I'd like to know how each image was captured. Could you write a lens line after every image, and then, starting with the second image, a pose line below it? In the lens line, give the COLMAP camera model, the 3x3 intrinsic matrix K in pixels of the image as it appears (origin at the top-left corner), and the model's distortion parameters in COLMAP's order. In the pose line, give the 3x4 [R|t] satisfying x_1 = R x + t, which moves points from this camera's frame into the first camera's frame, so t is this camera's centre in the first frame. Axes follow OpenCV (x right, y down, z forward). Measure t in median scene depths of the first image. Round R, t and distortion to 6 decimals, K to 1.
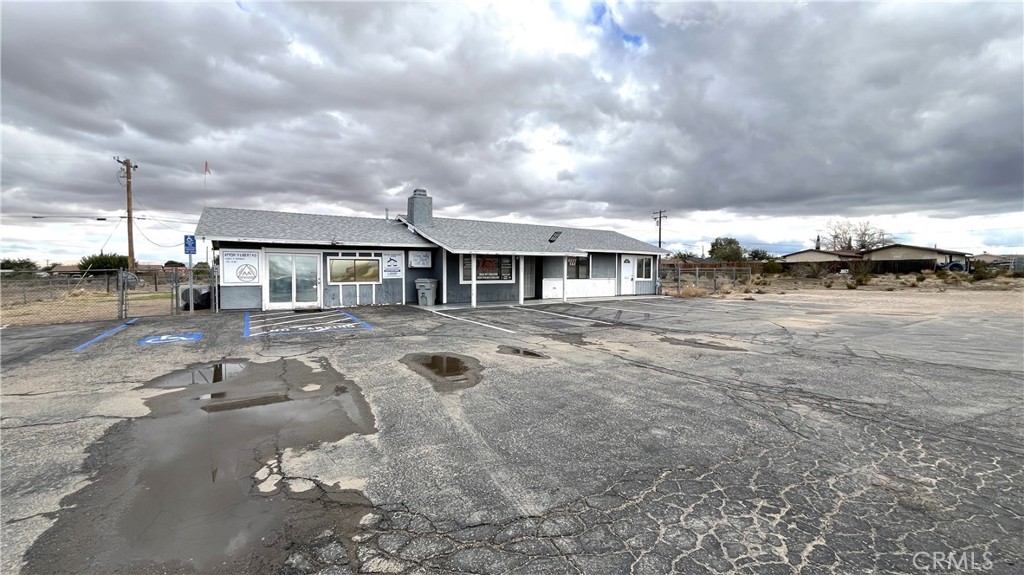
lens RADIAL K [[417.0, 0, 508.7], [0, 417.0, 308.9], [0, 0, 1]] dist [0.001394, 0.001372]
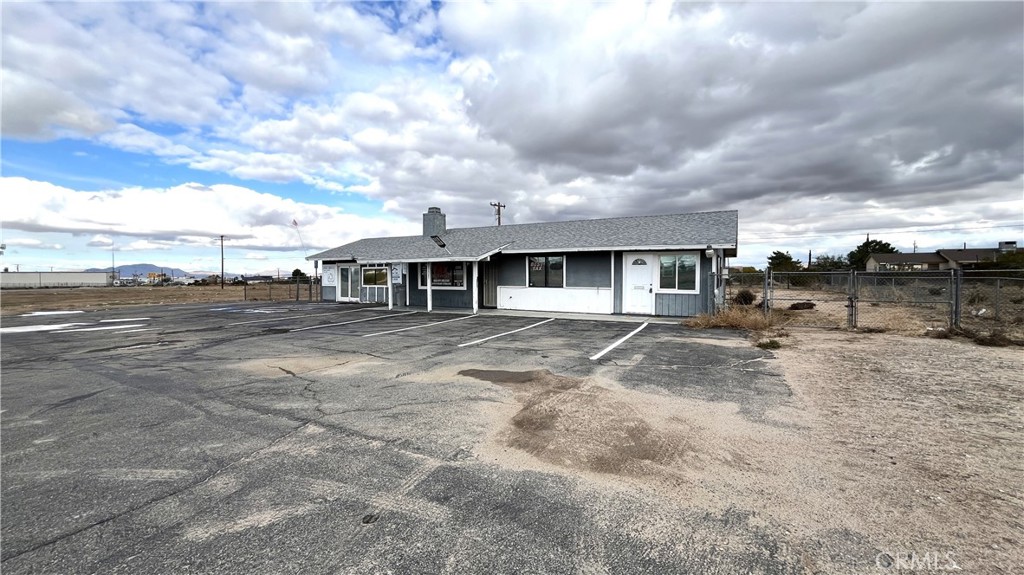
lens RADIAL K [[417.0, 0, 511.6], [0, 417.0, 292.9], [0, 0, 1]] dist [0.001394, 0.001372]
pose [[0.492161, 0.035799, -0.869768, 0.748156], [-0.075442, 0.997149, -0.001646, -0.050721], [0.867229, 0.066427, 0.493458, 0.507727]]
